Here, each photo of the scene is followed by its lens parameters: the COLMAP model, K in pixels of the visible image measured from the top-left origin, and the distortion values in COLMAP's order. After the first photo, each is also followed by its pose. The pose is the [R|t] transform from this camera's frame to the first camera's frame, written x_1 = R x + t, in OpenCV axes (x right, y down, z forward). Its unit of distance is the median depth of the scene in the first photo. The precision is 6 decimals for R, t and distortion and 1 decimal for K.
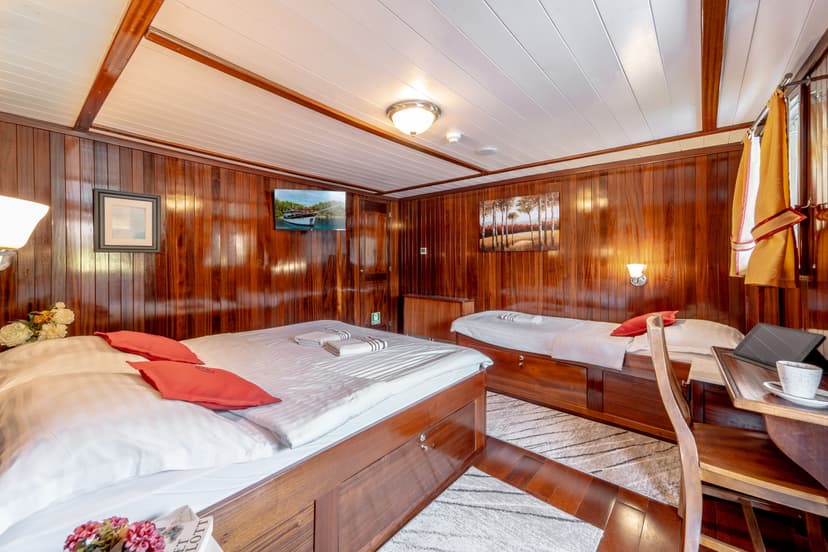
lens RADIAL K [[333.5, 0, 424.6], [0, 333.5, 260.6], [0, 0, 1]] dist [0.000824, -0.001482]
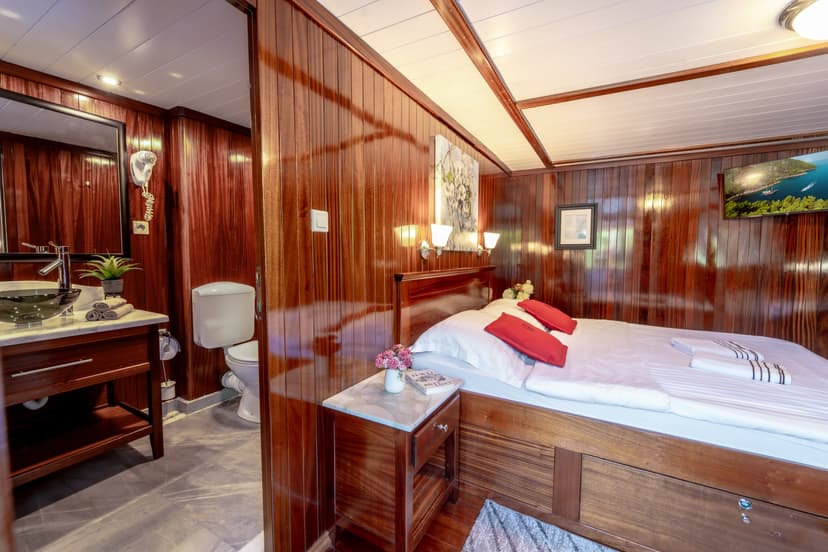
lens RADIAL K [[333.5, 0, 414.1], [0, 333.5, 276.0], [0, 0, 1]] dist [0.000824, -0.001482]
pose [[0.159667, 0.054409, -0.985670, 0.433831], [-0.008332, 0.998519, 0.053768, 0.020807], [0.987136, -0.000373, 0.159884, 0.179832]]
